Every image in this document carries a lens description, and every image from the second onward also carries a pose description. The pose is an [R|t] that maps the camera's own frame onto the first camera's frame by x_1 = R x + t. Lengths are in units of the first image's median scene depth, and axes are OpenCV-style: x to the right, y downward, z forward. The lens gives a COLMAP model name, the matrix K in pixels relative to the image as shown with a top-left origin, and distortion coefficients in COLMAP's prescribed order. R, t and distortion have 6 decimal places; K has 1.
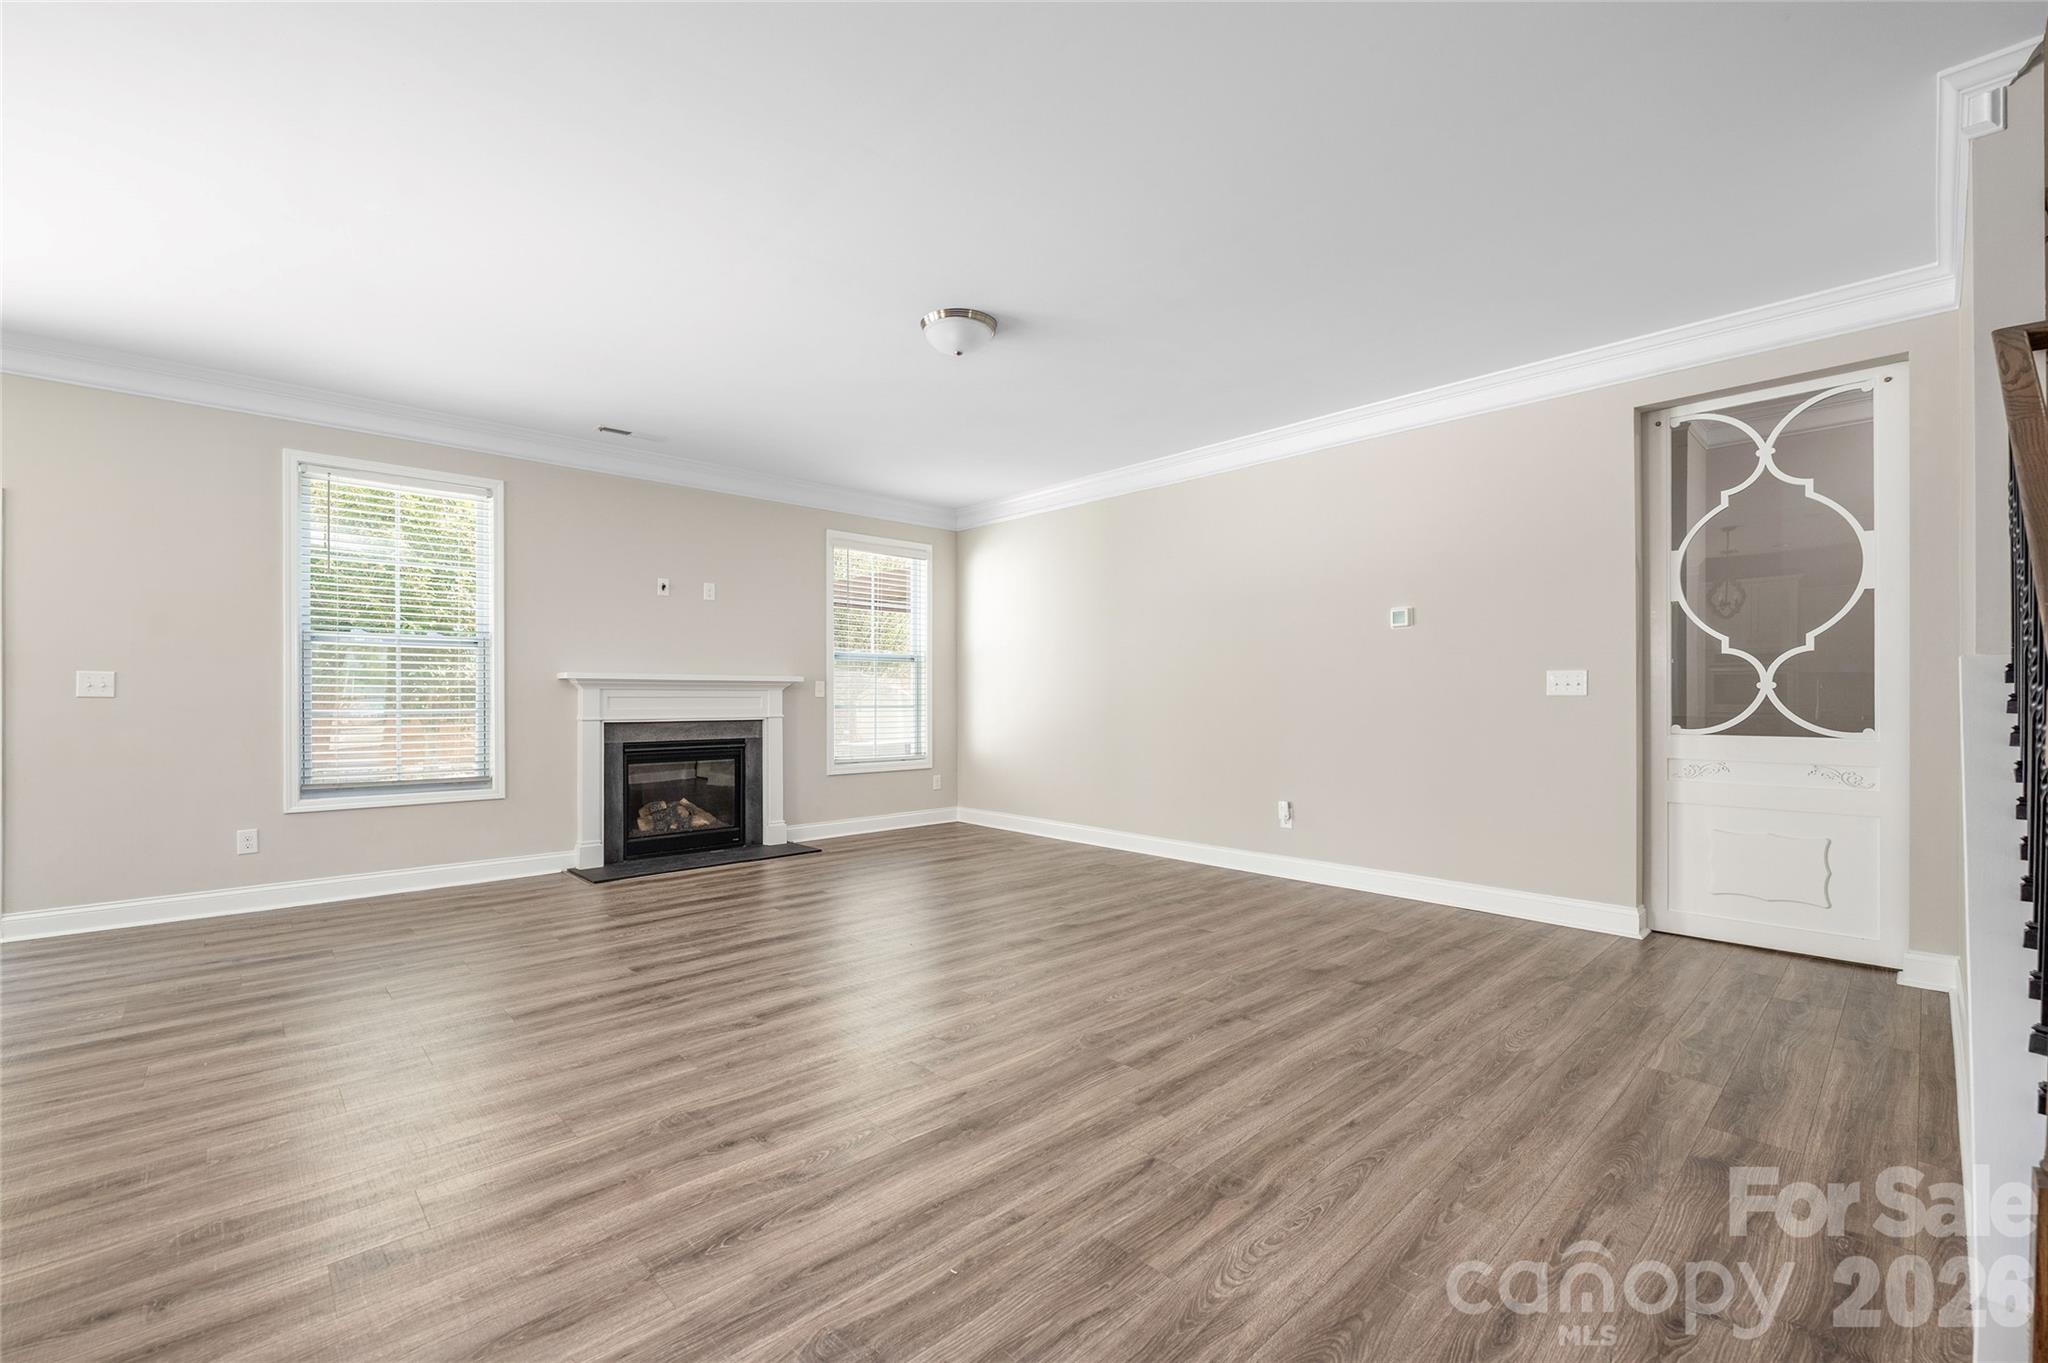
lens RADIAL K [[860.0, 0, 1022.8], [0, 860.0, 696.0], [0, 0, 1]] dist [-0.004994, -0.000736]
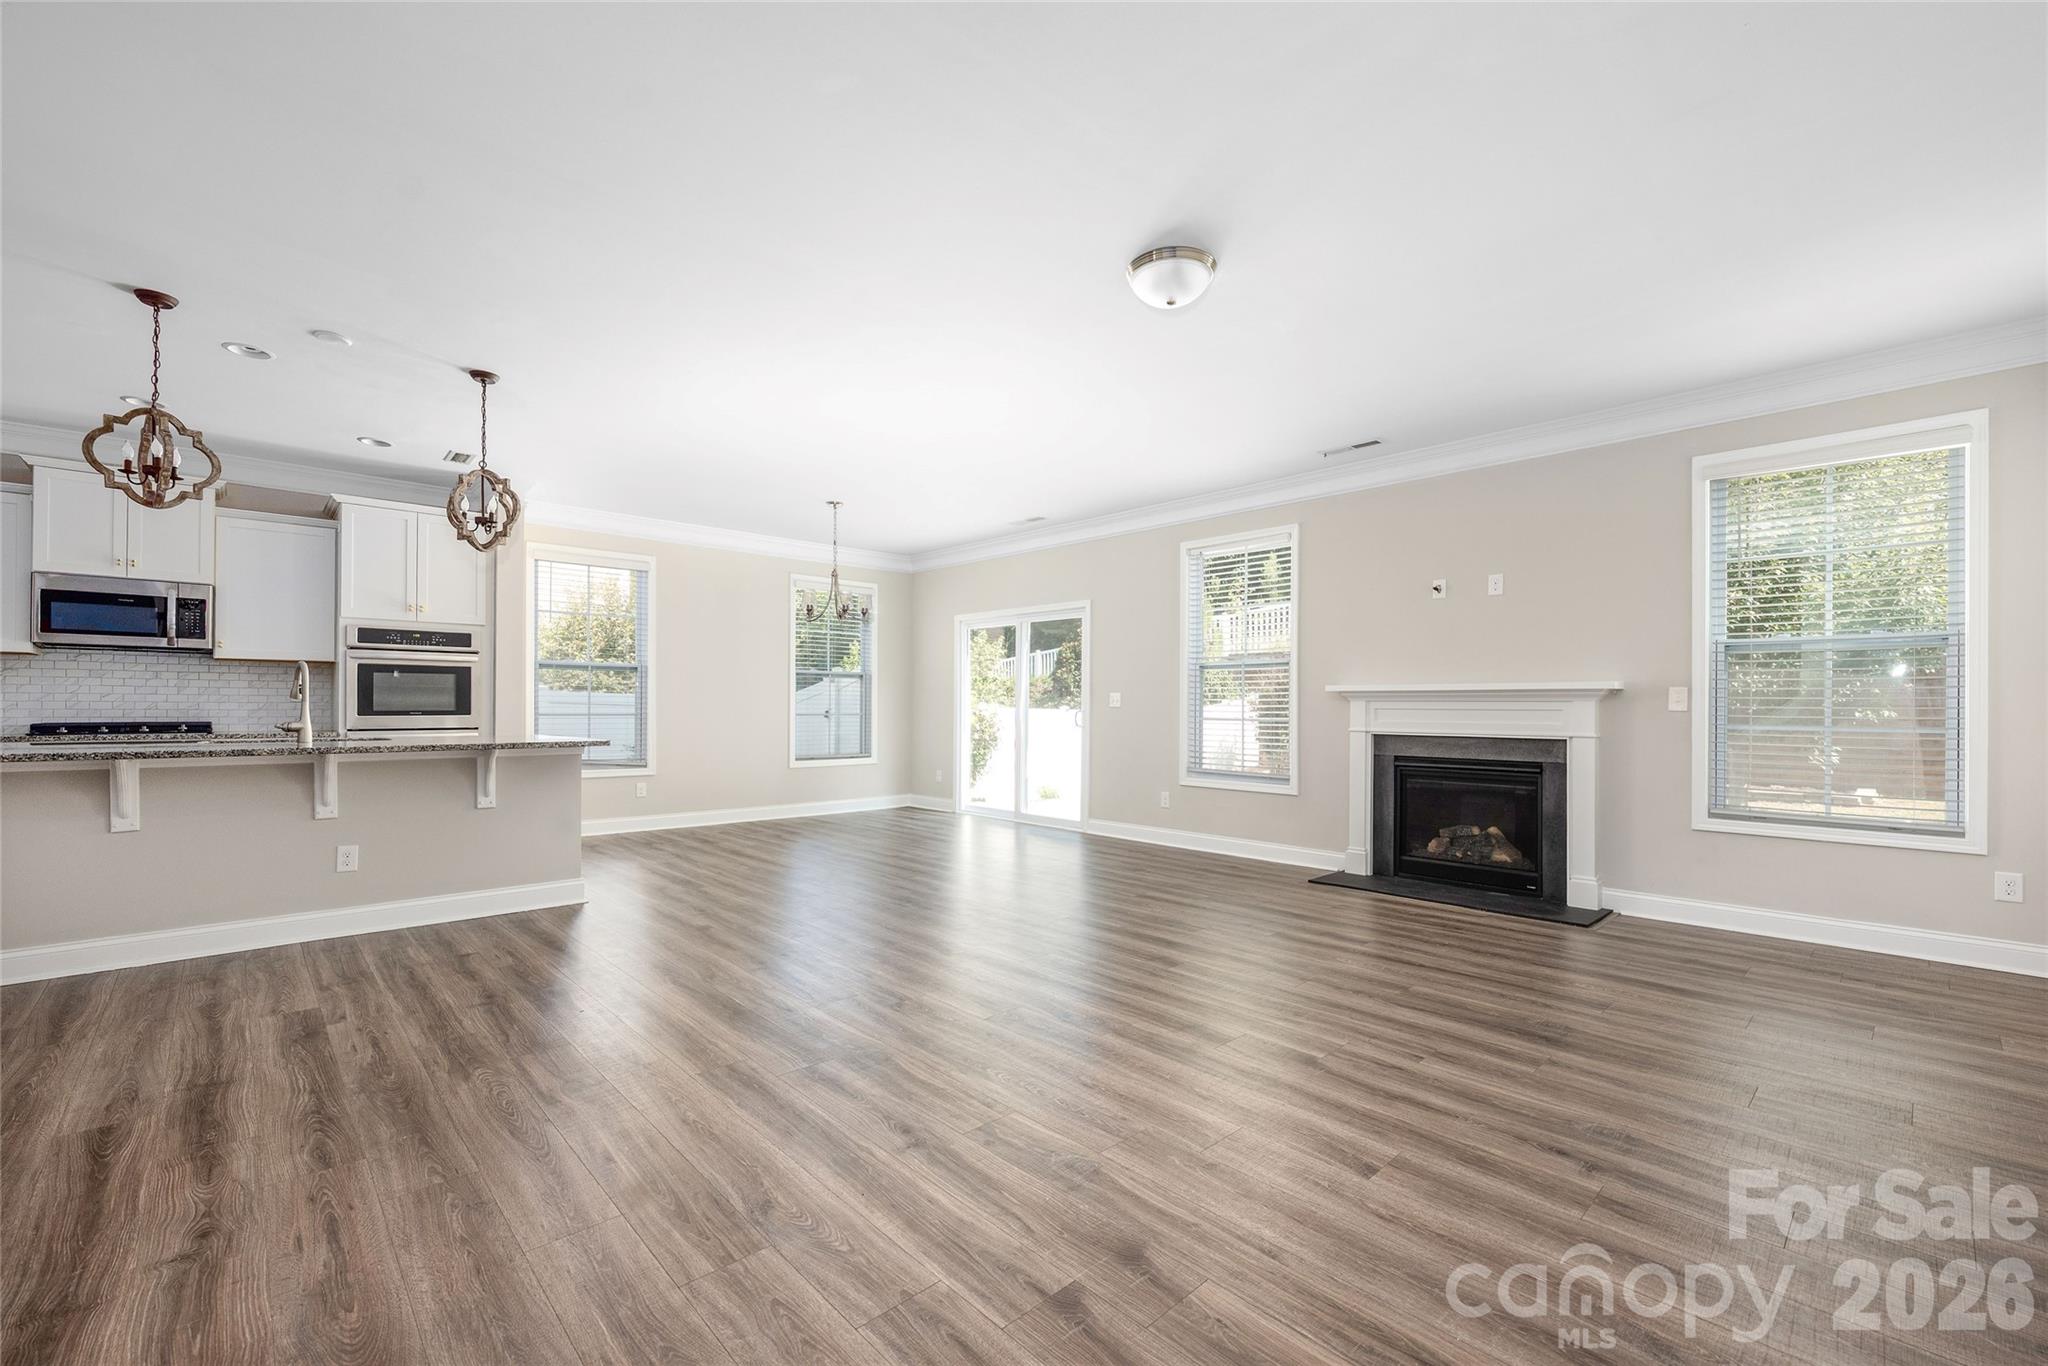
lens RADIAL K [[855.3, 0, 1010.1], [0, 855.3, 707.3], [0, 0, 1]] dist [-0.006334, 0.000450]
pose [[-0.015669, 0.001009, -0.999877, 0.734360], [-0.004777, 0.999988, 0.001084, 0.000426], [0.999866, 0.004794, -0.015664, 0.813858]]
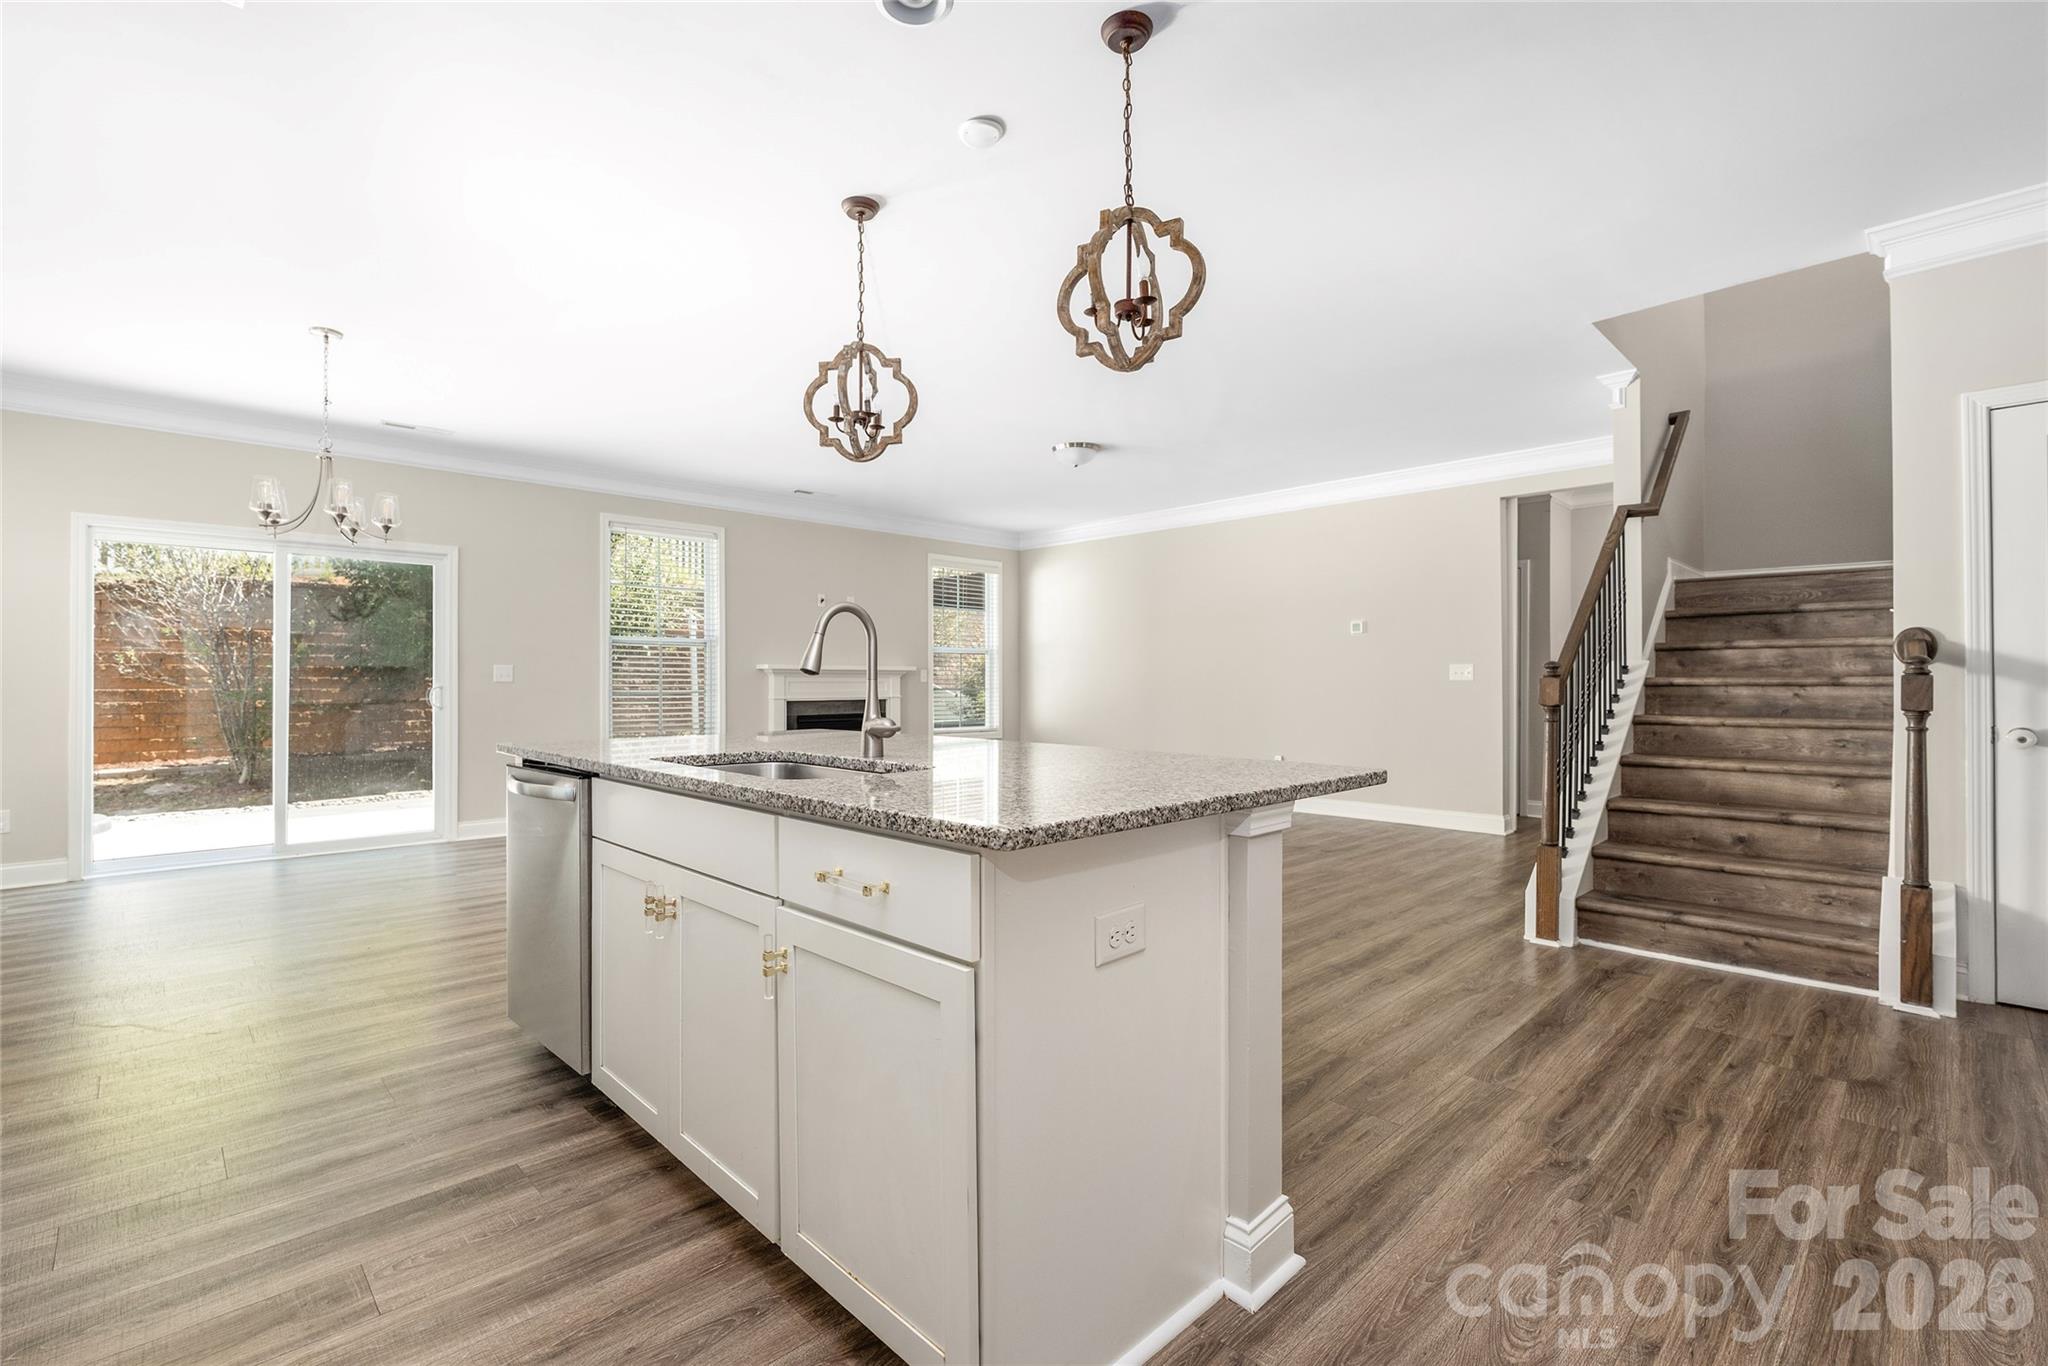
lens RADIAL K [[933.0, 0, 1020.7], [0, 933.0, 678.4], [0, 0, 1]] dist [-0.006472, -0.000042]
pose [[0.999753, -0.000142, 0.022216, -0.203189], [0.000259, 0.999986, -0.005268, 0.003946], [-0.022215, 0.005273, 0.999739, -0.689095]]
